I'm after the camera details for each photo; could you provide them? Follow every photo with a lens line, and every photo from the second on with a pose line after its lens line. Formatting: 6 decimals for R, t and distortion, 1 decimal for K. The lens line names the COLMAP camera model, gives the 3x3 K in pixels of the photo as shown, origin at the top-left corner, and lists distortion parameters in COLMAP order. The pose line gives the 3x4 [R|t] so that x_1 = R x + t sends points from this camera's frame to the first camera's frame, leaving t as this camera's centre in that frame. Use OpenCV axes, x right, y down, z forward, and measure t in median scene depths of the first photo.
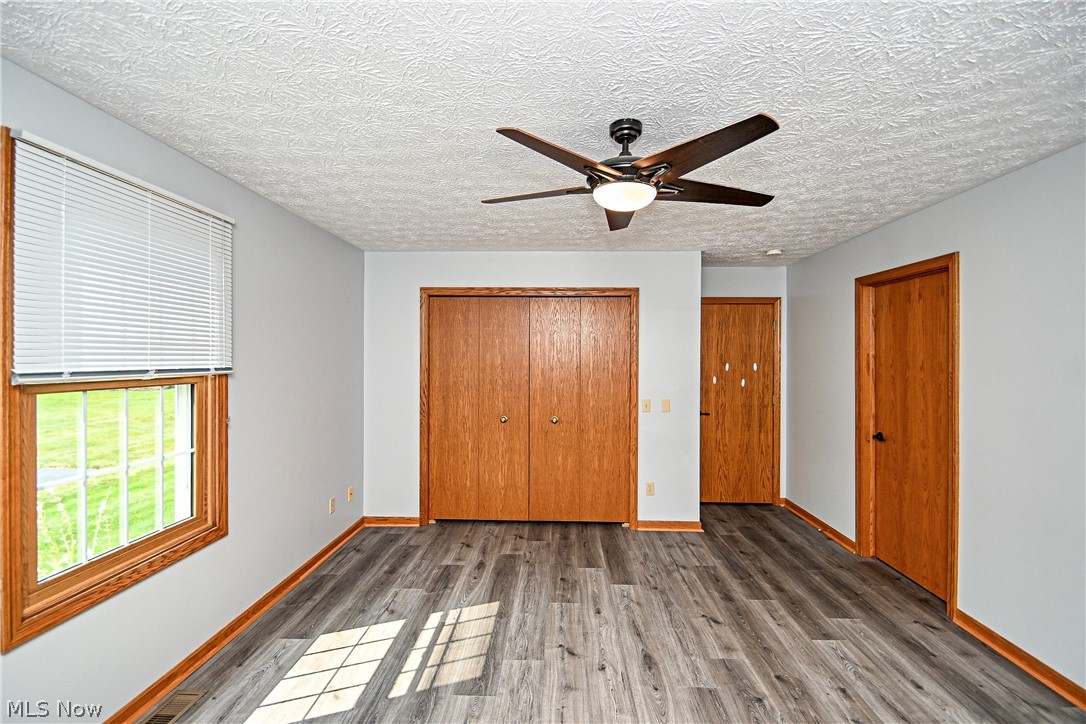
lens RADIAL K [[472.7, 0, 539.0], [0, 472.7, 359.1], [0, 0, 1]] dist [0.003487, -0.007453]
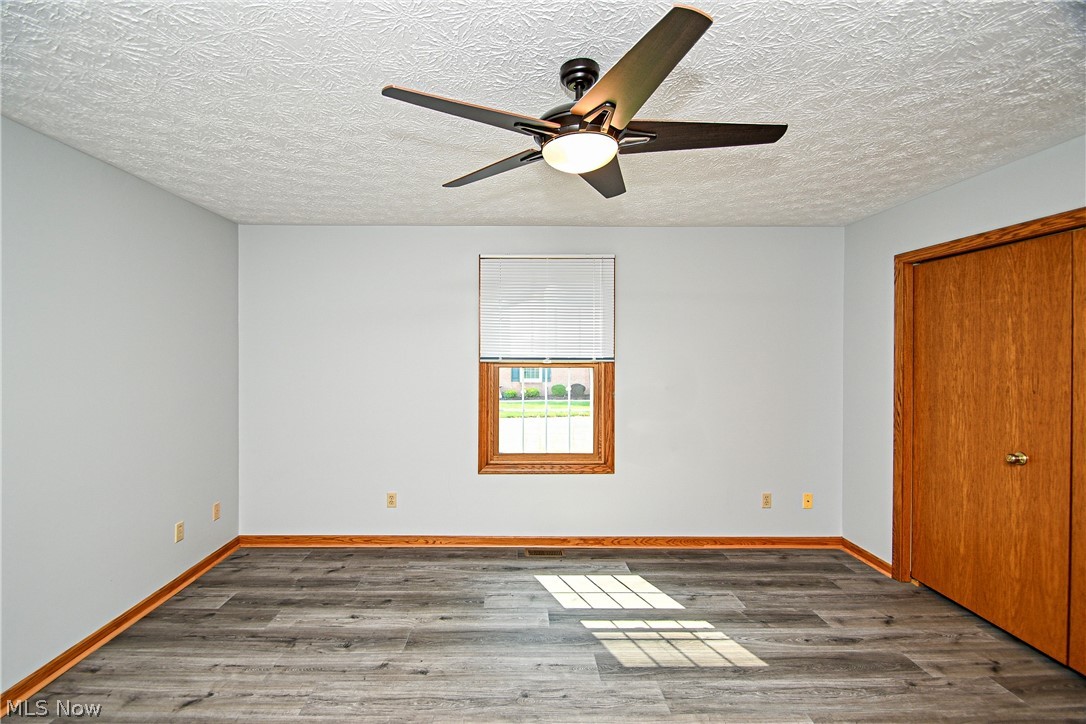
lens RADIAL K [[472.7, 0, 527.6], [0, 472.7, 351.2], [0, 0, 1]] dist [0.003487, -0.007453]
pose [[0.053196, -0.006360, -0.998564, 0.692780], [-0.004242, 0.999969, -0.006595, 0.007936], [0.998575, 0.004587, 0.053168, 0.589031]]
